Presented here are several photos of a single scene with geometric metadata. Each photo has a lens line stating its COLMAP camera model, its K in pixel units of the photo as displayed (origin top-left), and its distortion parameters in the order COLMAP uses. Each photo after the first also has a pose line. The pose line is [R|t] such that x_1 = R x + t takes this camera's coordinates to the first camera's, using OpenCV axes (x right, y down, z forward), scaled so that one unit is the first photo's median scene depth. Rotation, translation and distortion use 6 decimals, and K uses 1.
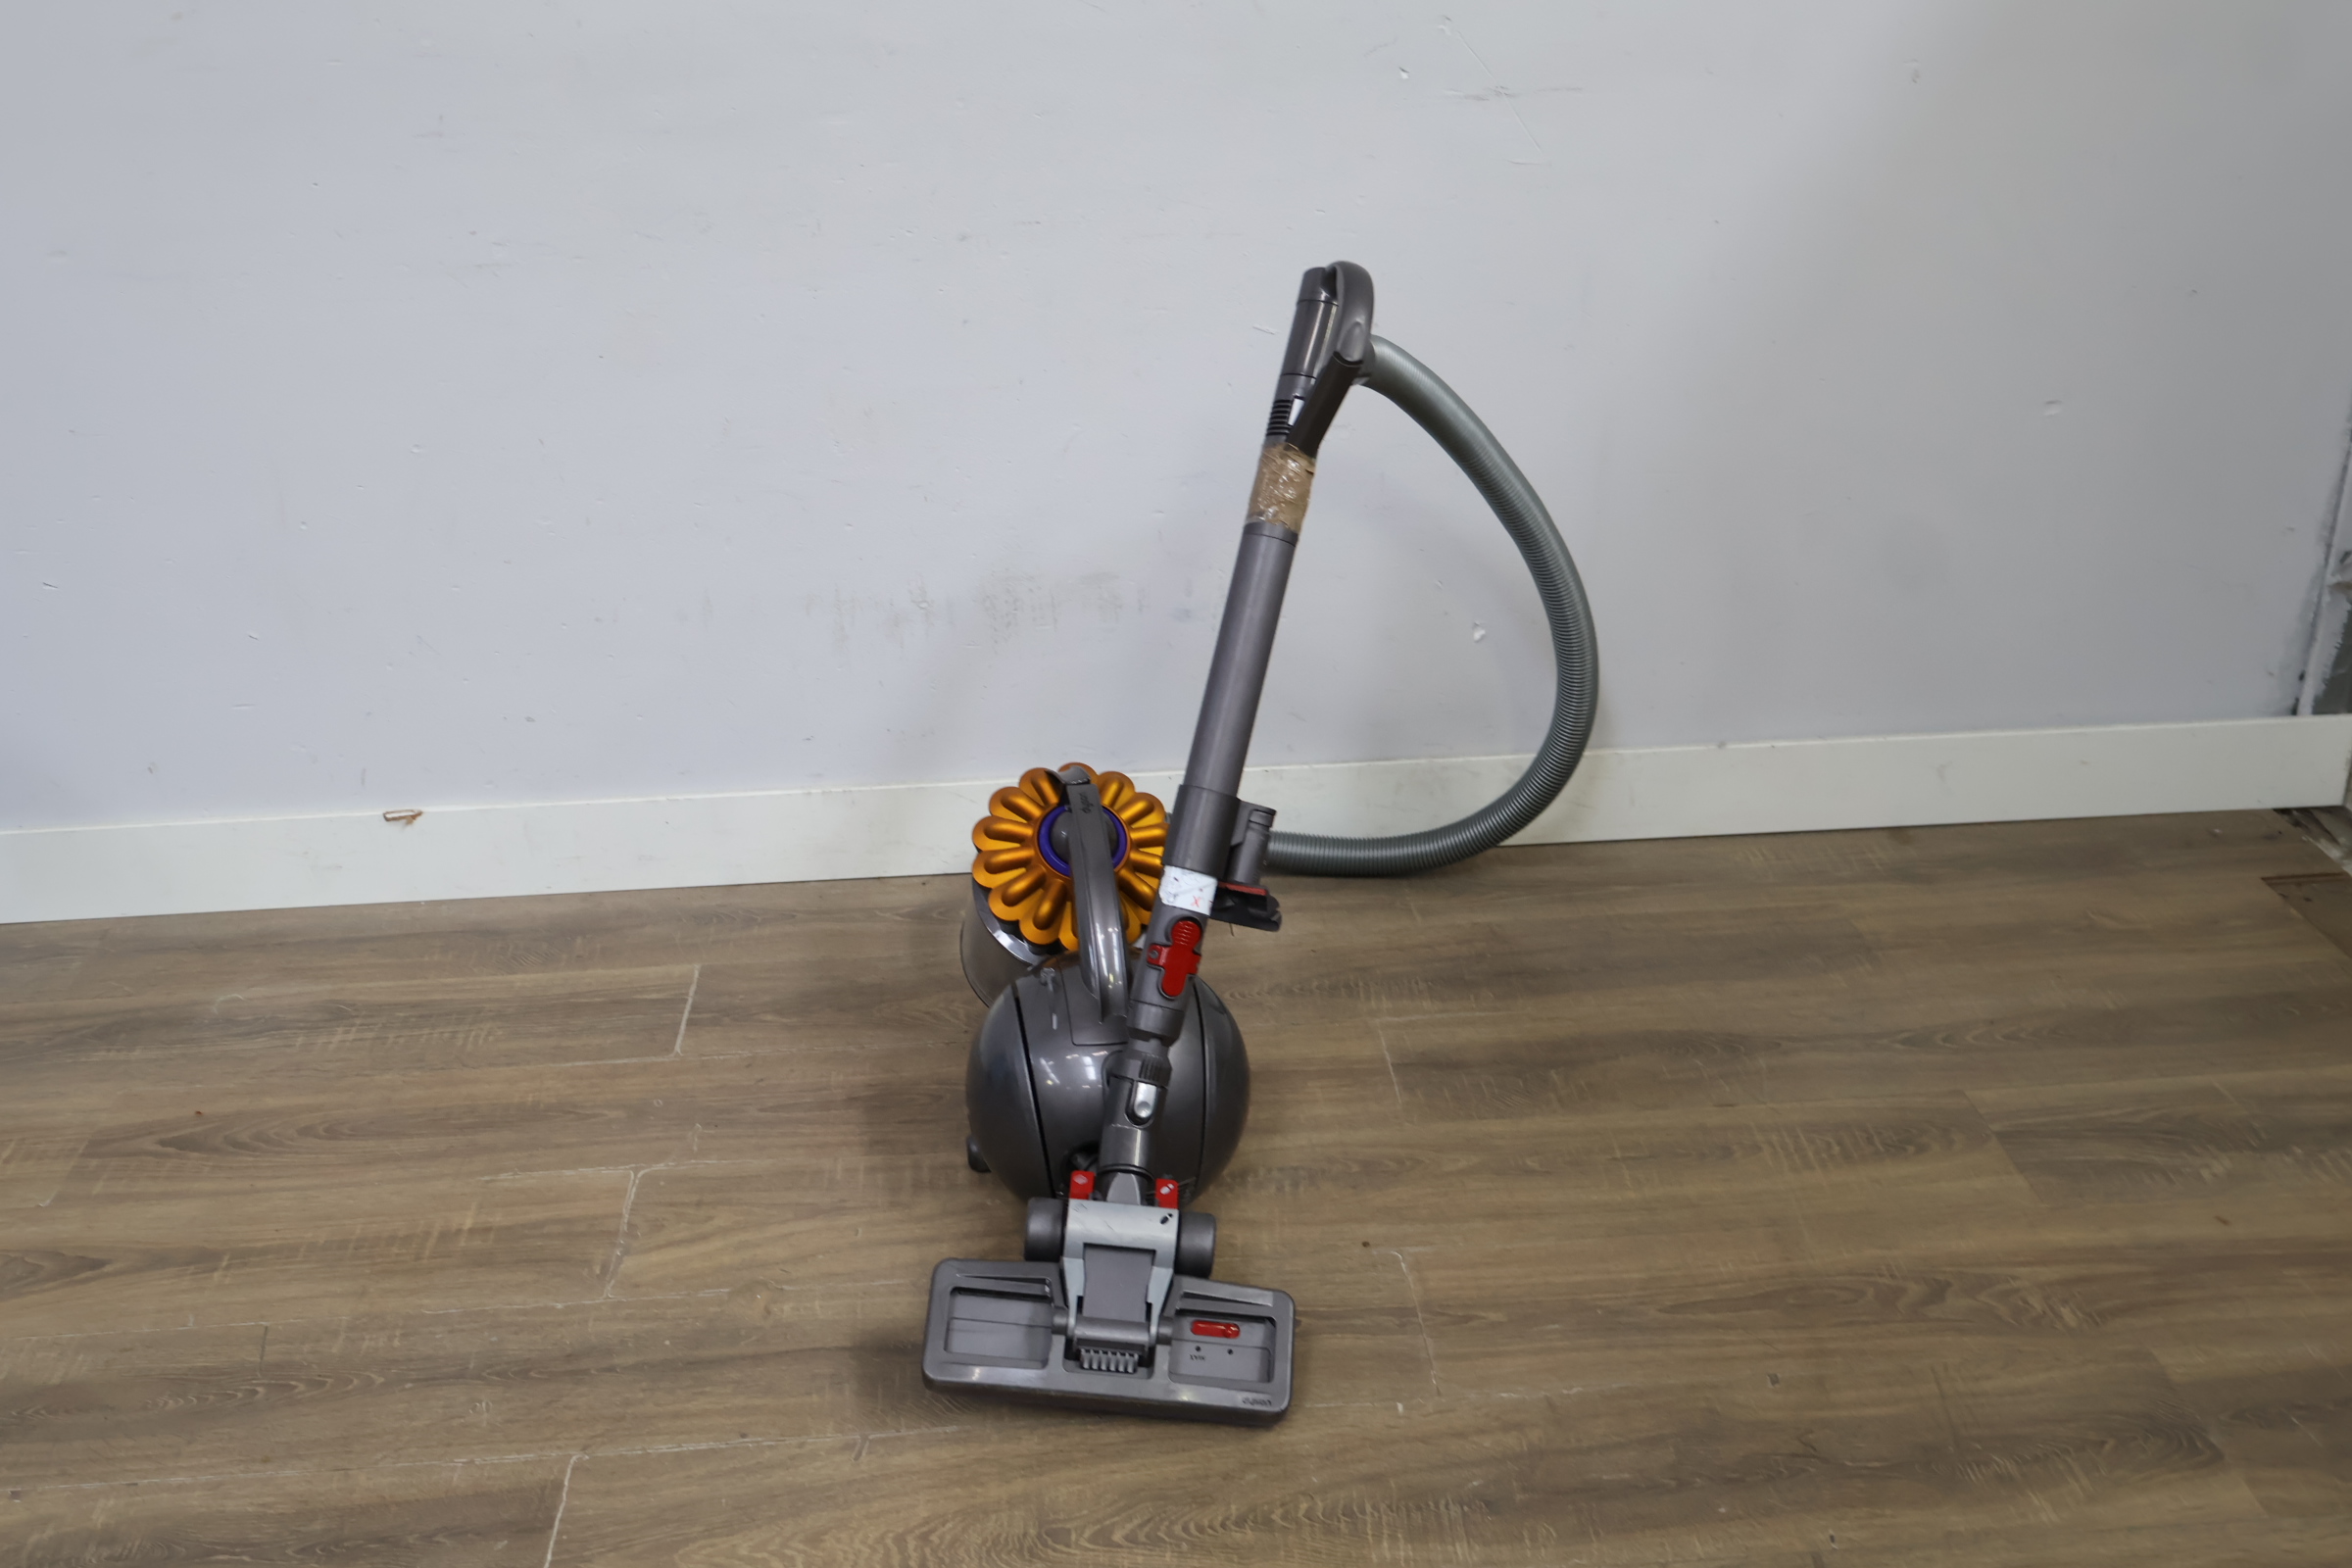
lens RADIAL K [[2254.3, 0, 1180.6], [0, 2254.3, 783.8], [0, 0, 1]] dist [0.006510, 0.000000]
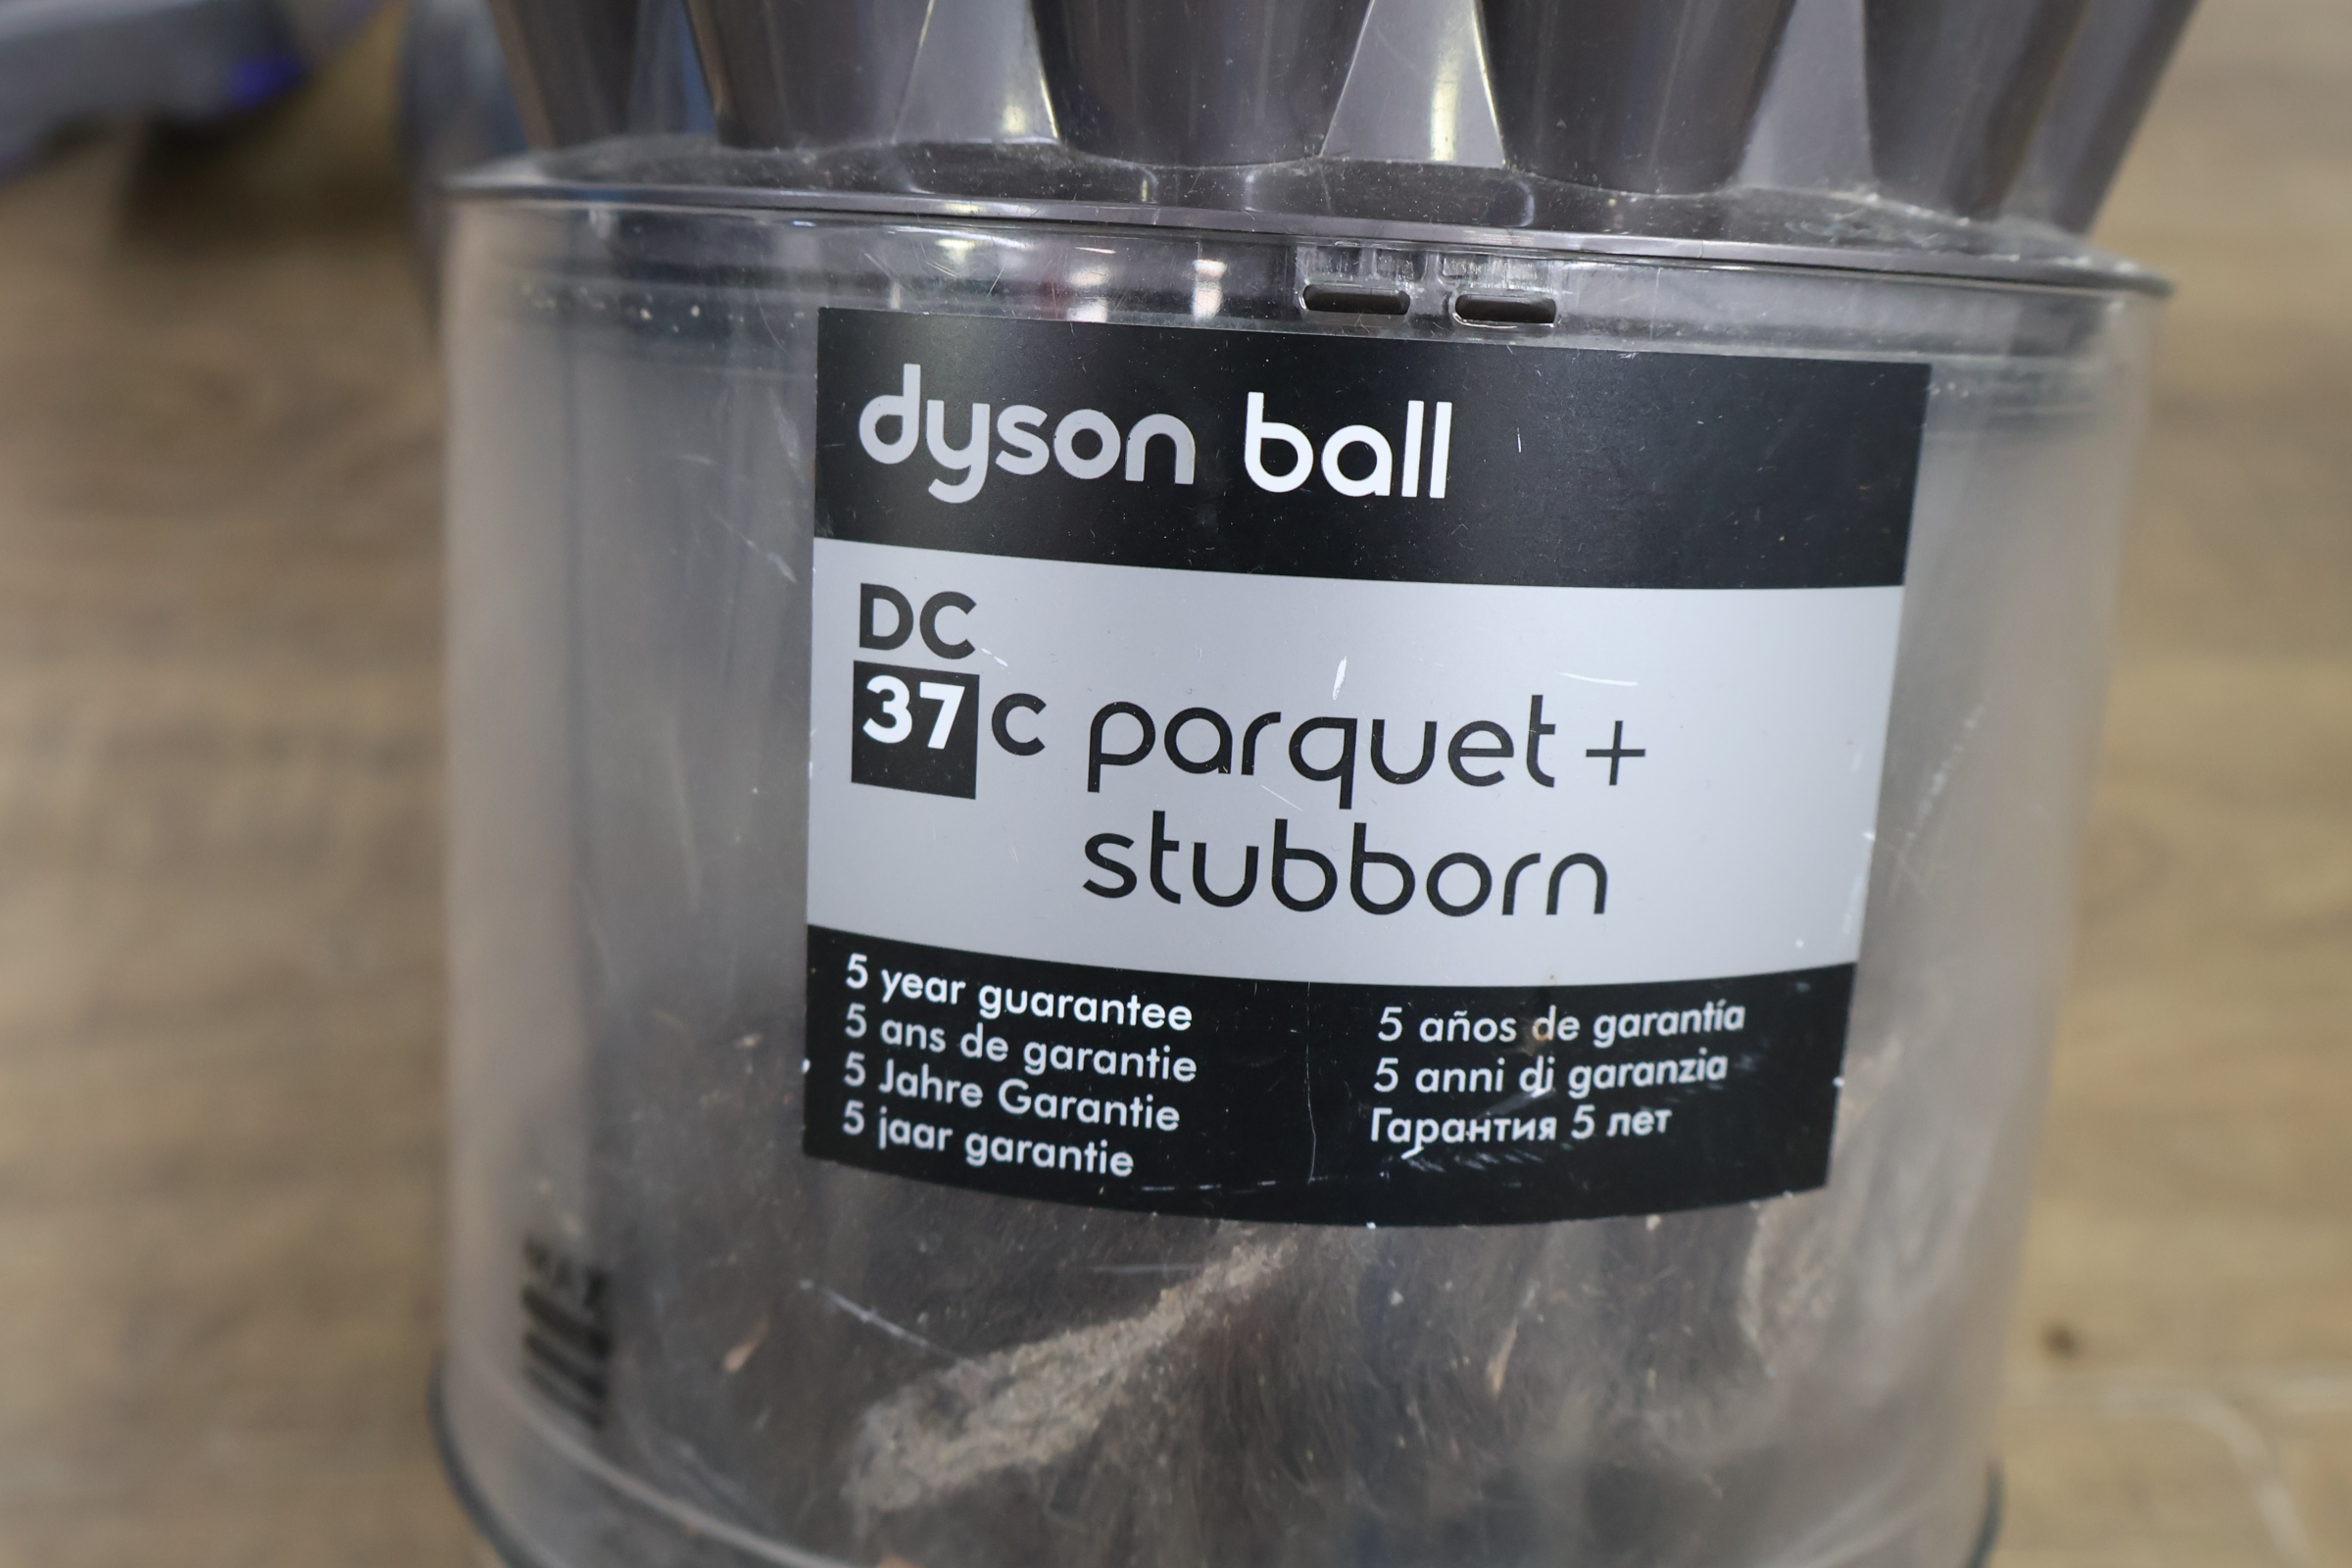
lens RADIAL K [[2254.3, 0, 1164.7], [0, 2254.3, 791.8], [0, 0, 1]] dist [0.006510, 0.000000]
pose [[0.994742, 0.059584, 0.083291, -0.023115], [-0.087217, 0.919165, 0.384095, 0.079891], [-0.053672, -0.389340, 0.919529, 0.813153]]
